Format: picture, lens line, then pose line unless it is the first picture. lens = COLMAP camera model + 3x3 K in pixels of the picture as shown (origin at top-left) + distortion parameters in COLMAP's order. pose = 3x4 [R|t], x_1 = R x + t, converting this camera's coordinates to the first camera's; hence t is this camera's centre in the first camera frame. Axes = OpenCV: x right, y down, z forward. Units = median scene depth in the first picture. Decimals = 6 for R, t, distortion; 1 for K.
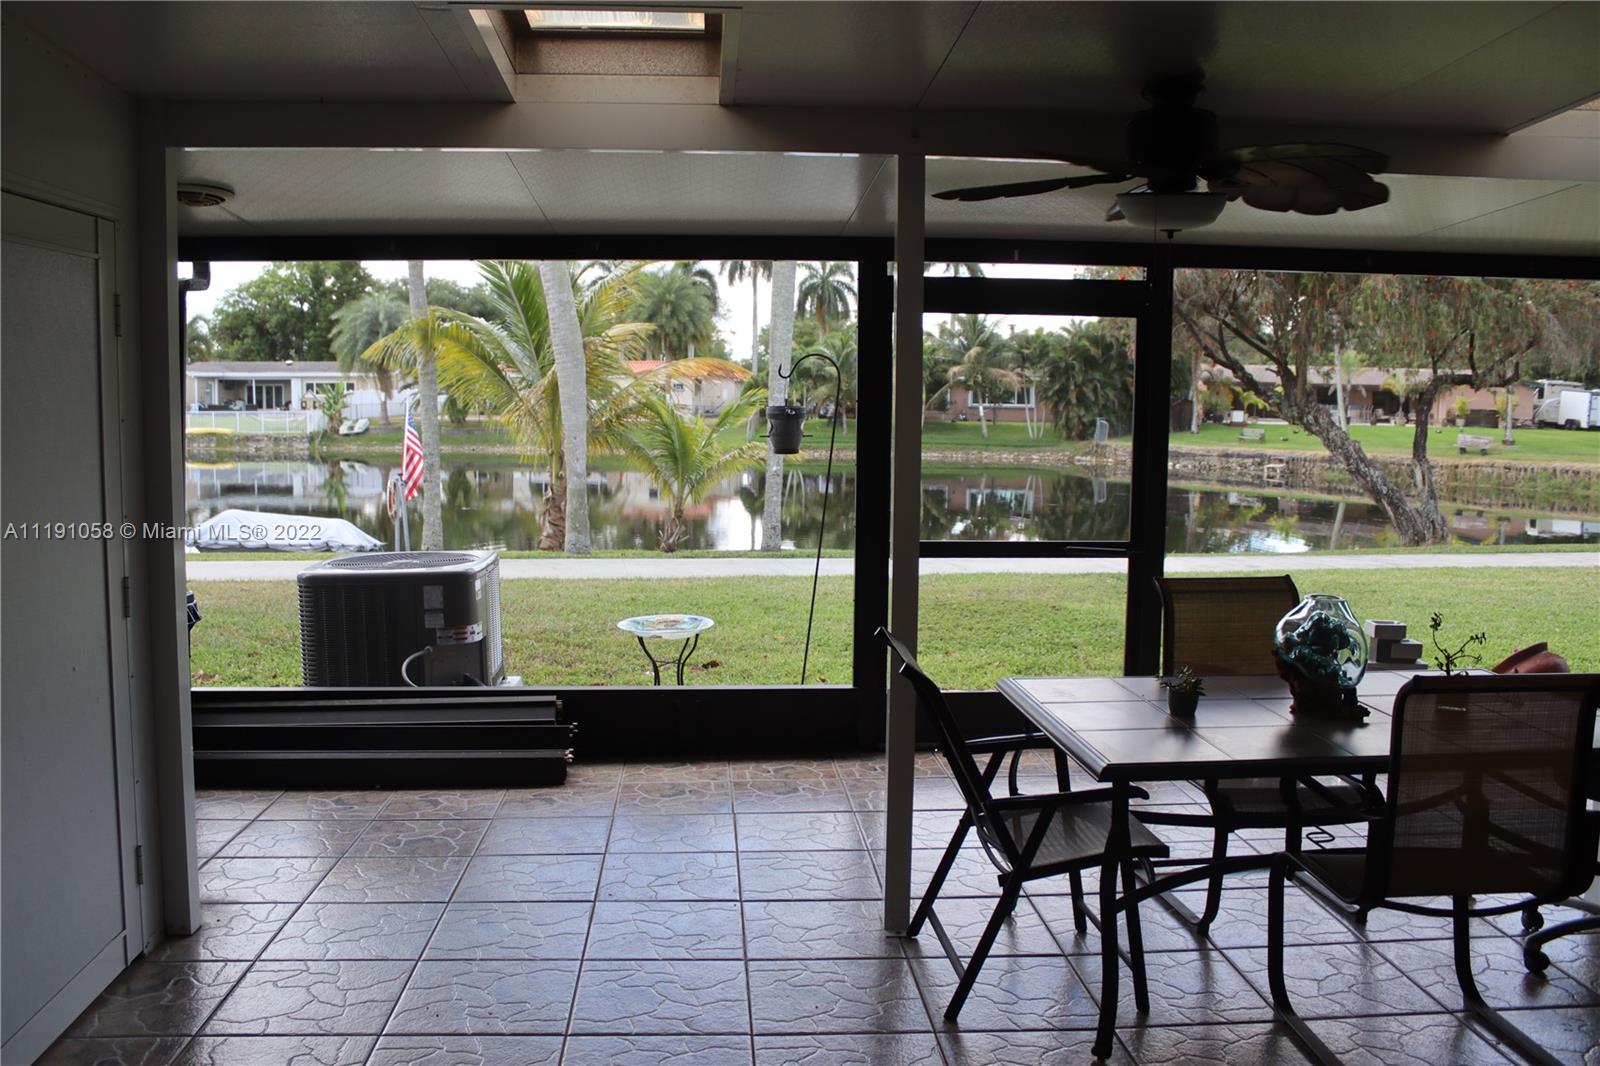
lens RADIAL K [[1345.1, 0, 783.4], [0, 1345.1, 525.6], [0, 0, 1]] dist [-0.168884, 0.161877]
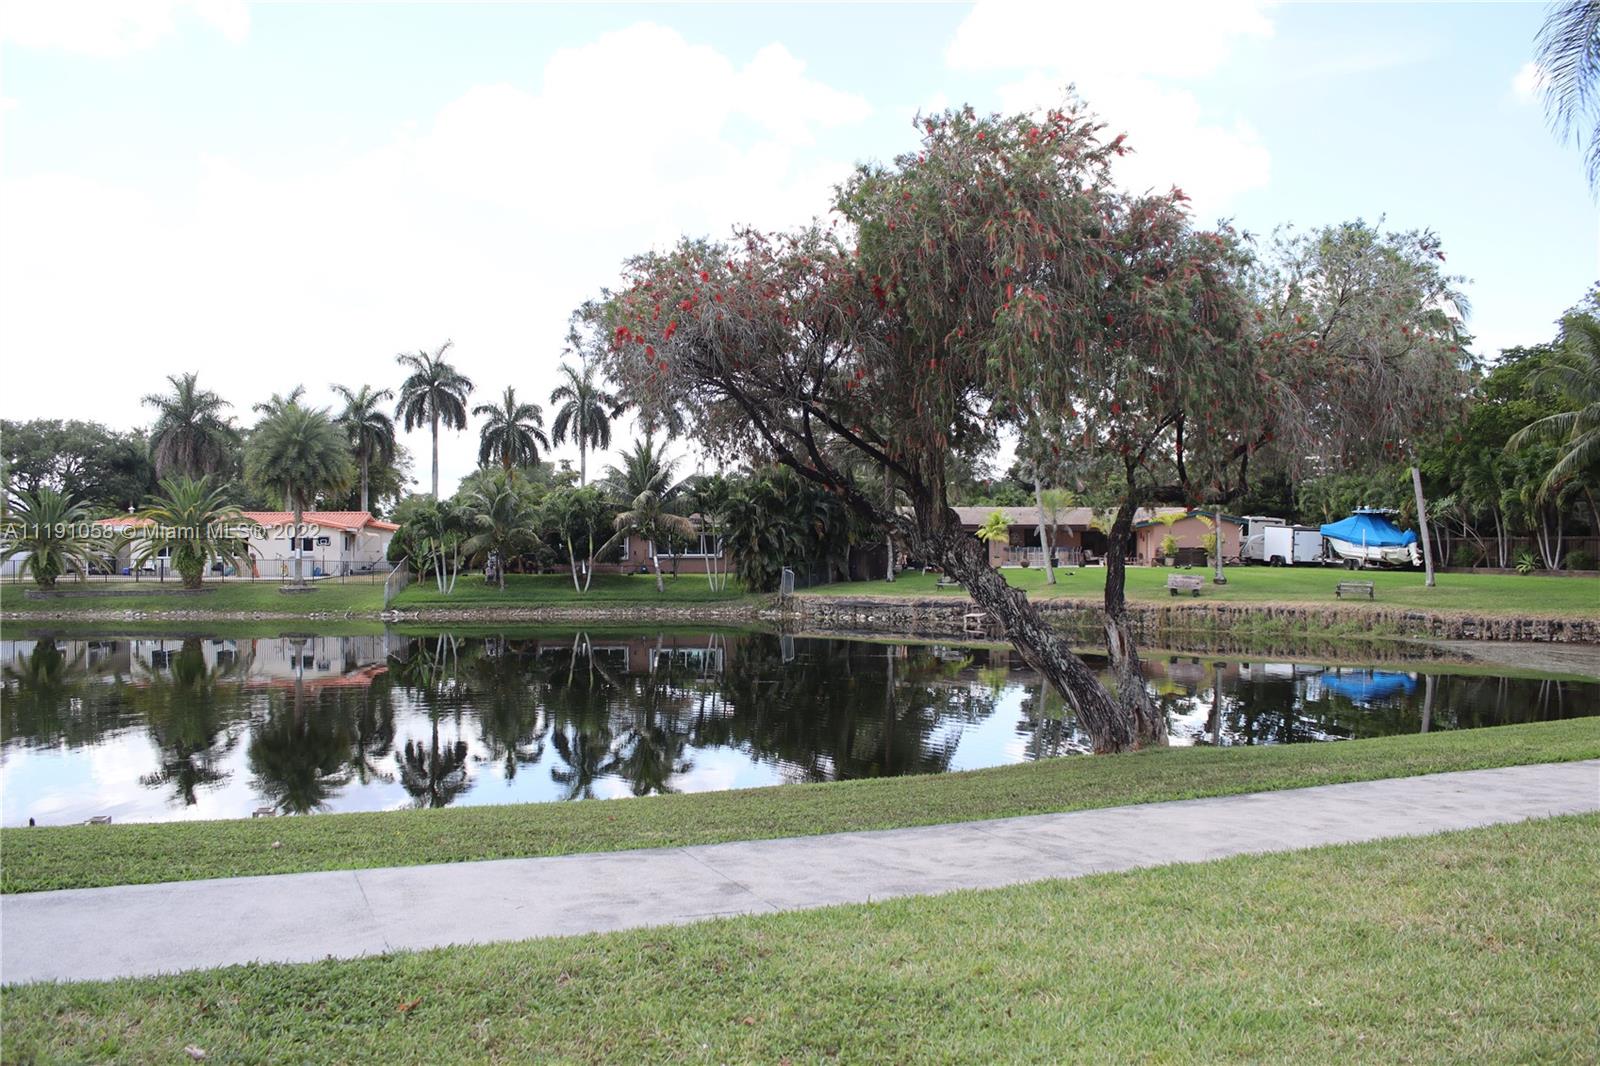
lens RADIAL K [[1344.7, 0, 787.9], [0, 1344.7, 517.8], [0, 0, 1]] dist [-0.161010, 0.143159]
pose [[0.980010, -0.009491, 0.198722, 0.077945], [0.033250, 0.992626, -0.116567, -0.010639], [-0.196150, 0.120844, 0.973099, 0.149978]]
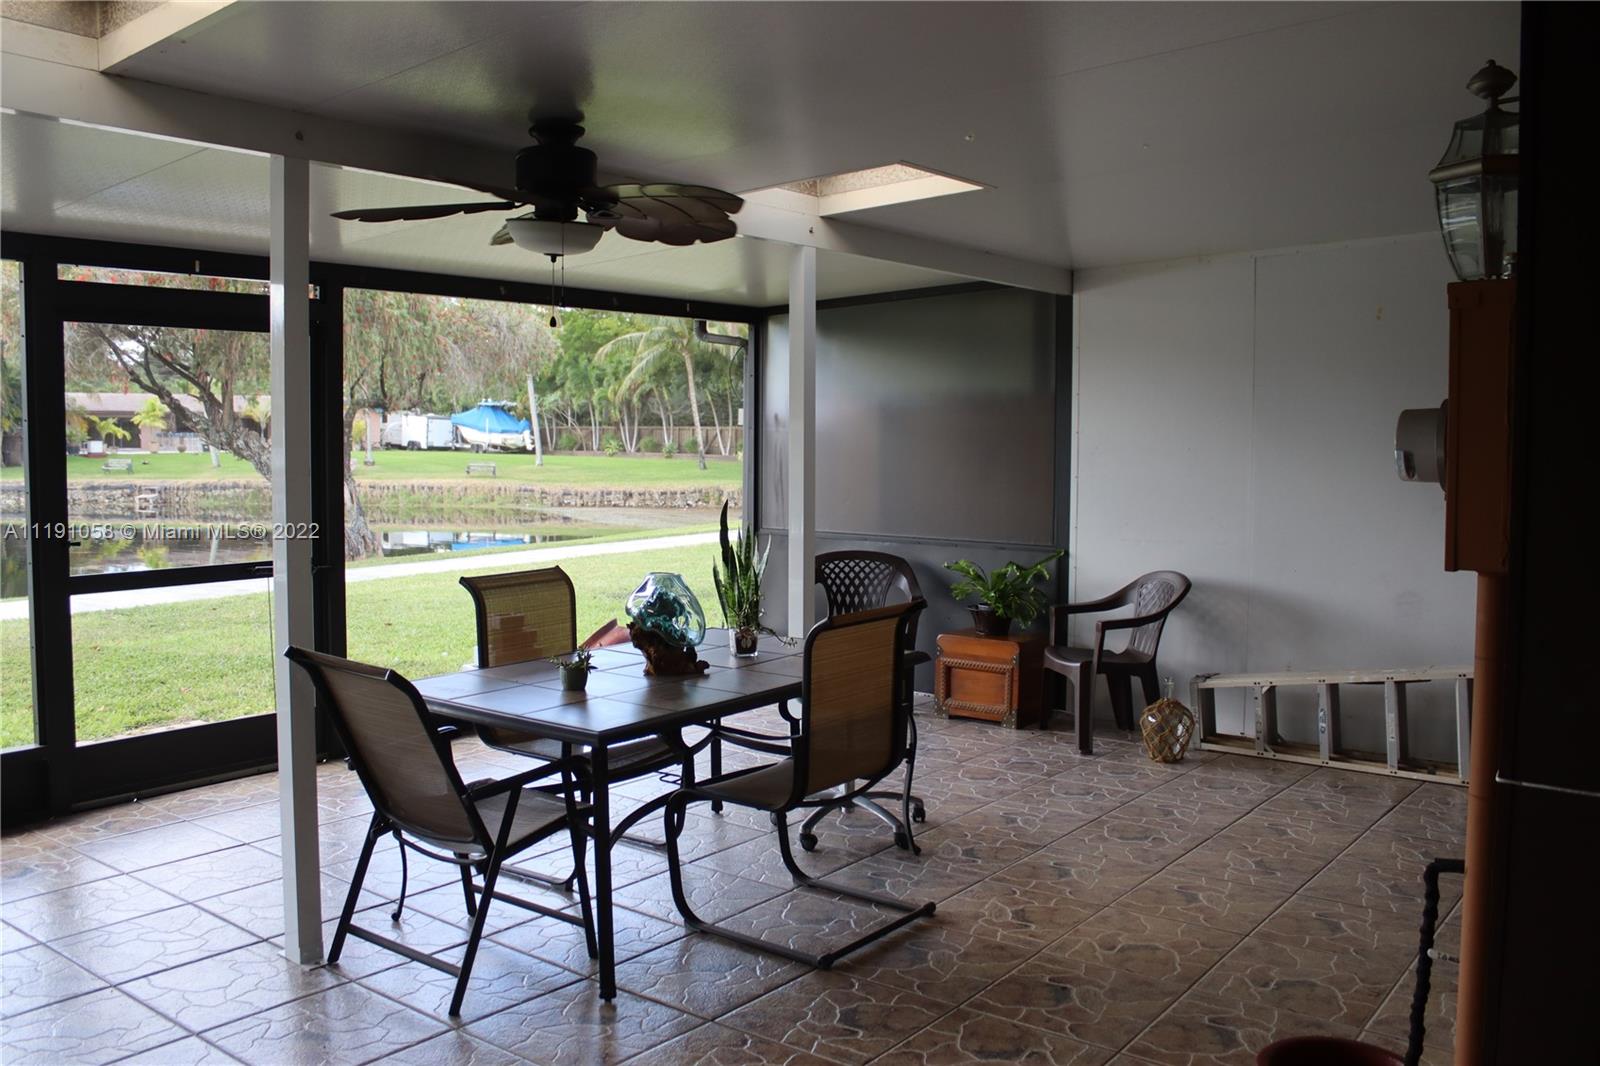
lens RADIAL K [[1344.7, 0, 787.9], [0, 1344.7, 517.8], [0, 0, 1]] dist [-0.161010, 0.143159]
pose [[0.669255, -0.055715, 0.740941, -0.027284], [0.076041, 0.997085, 0.006291, 0.000359], [-0.739132, 0.052131, 0.671540, 0.007132]]
